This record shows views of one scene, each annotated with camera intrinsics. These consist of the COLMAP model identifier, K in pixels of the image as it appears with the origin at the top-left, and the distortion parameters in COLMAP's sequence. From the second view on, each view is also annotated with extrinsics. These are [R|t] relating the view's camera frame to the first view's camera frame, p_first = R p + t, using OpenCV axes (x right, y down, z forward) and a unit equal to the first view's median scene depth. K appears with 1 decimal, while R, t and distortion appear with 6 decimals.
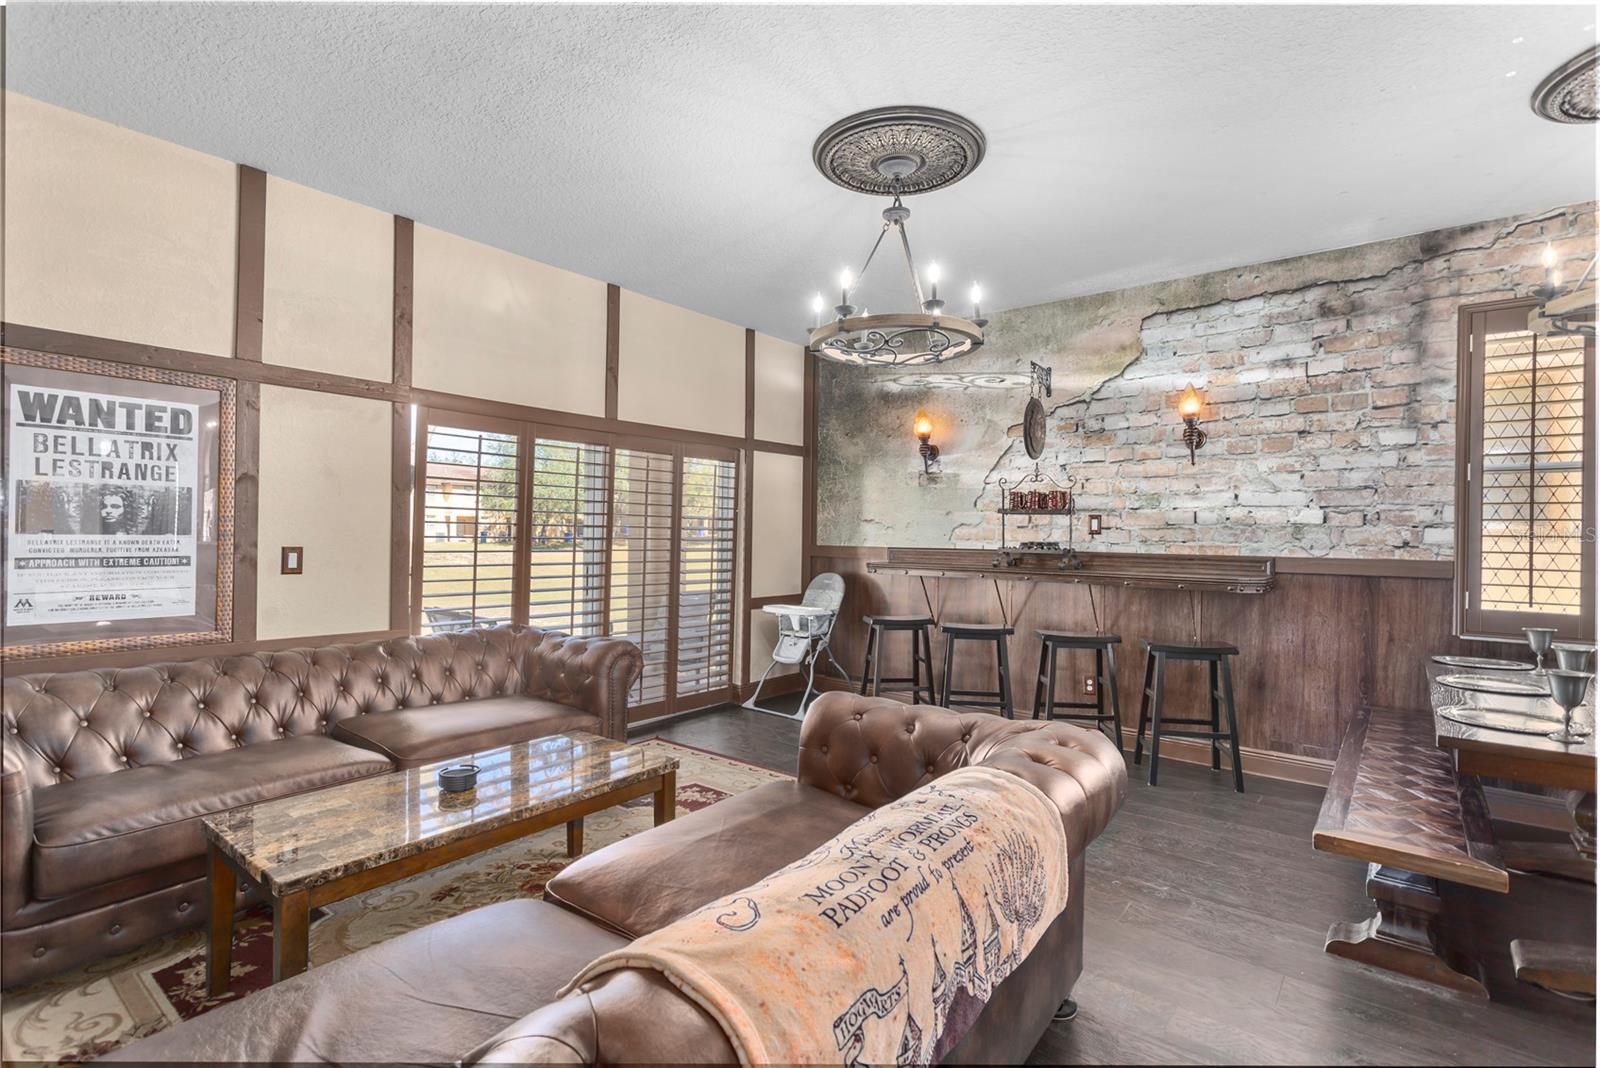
lens RADIAL K [[771.0, 0, 799.1], [0, 771.0, 532.1], [0, 0, 1]] dist [-0.006331, 0.001988]
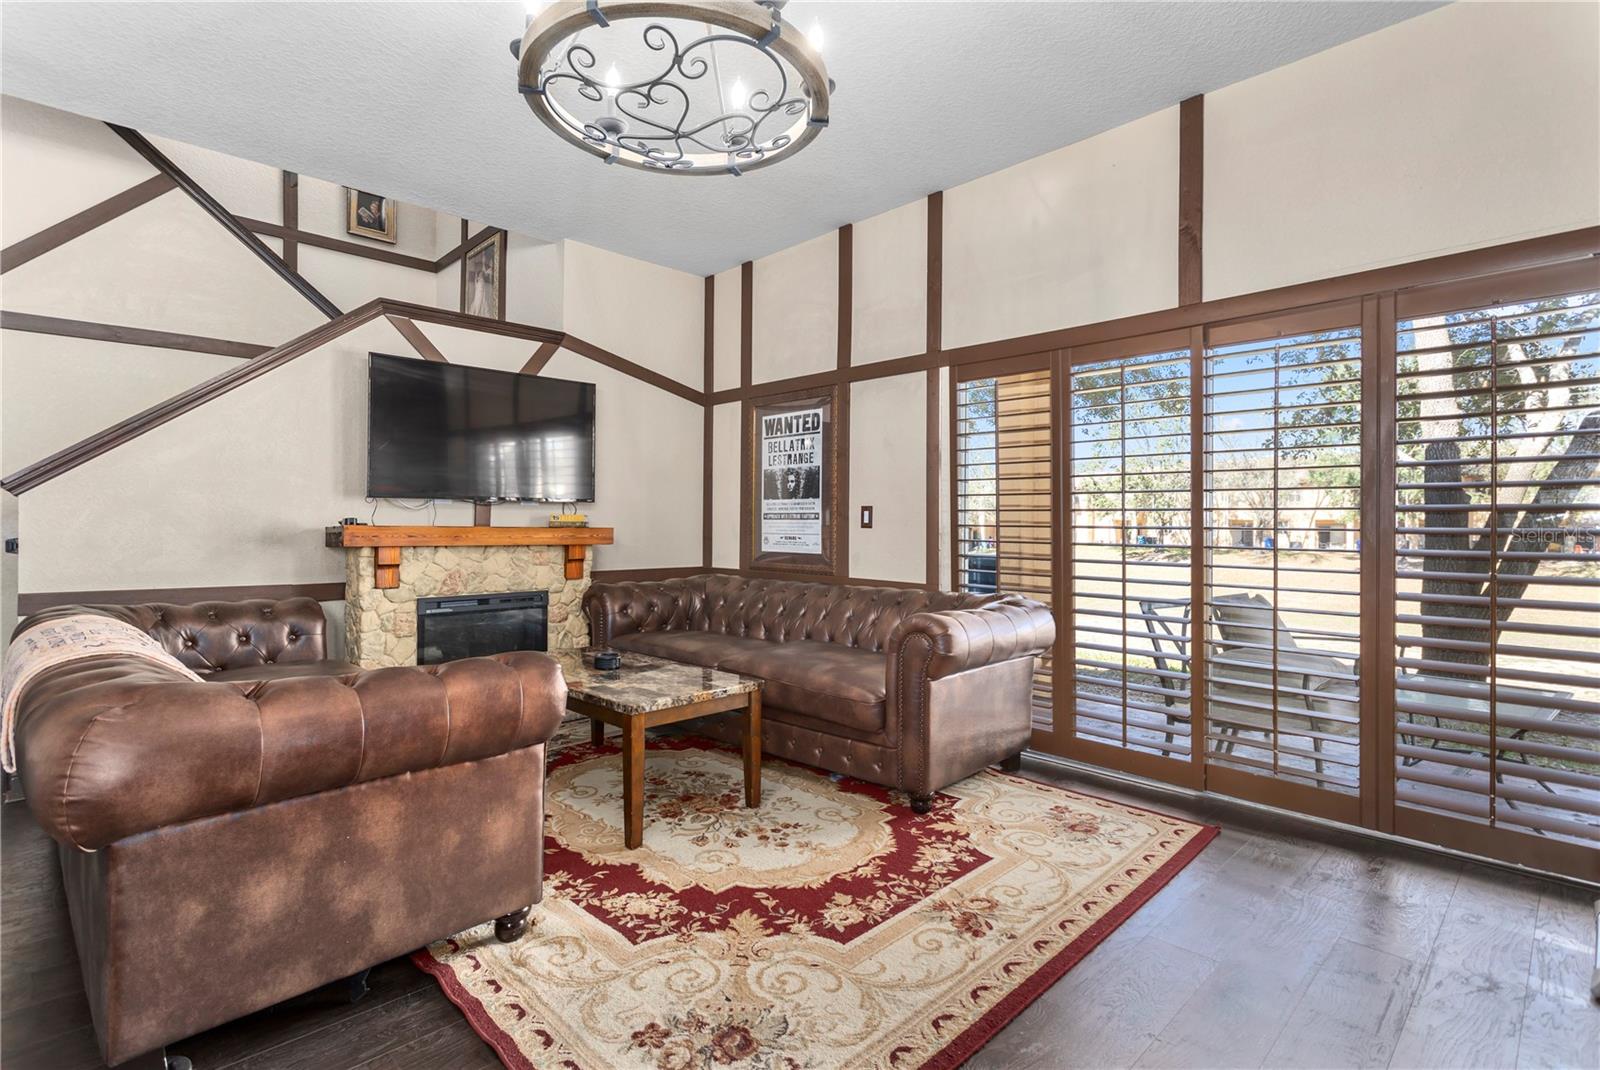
lens RADIAL K [[771.0, 0, 797.0], [0, 771.0, 523.2], [0, 0, 1]] dist [-0.006331, 0.001988]
pose [[-0.126980, -0.005244, -0.991891, 0.632380], [-0.000855, 0.999986, -0.005178, 0.055755], [0.991905, 0.000191, -0.126983, 1.091917]]
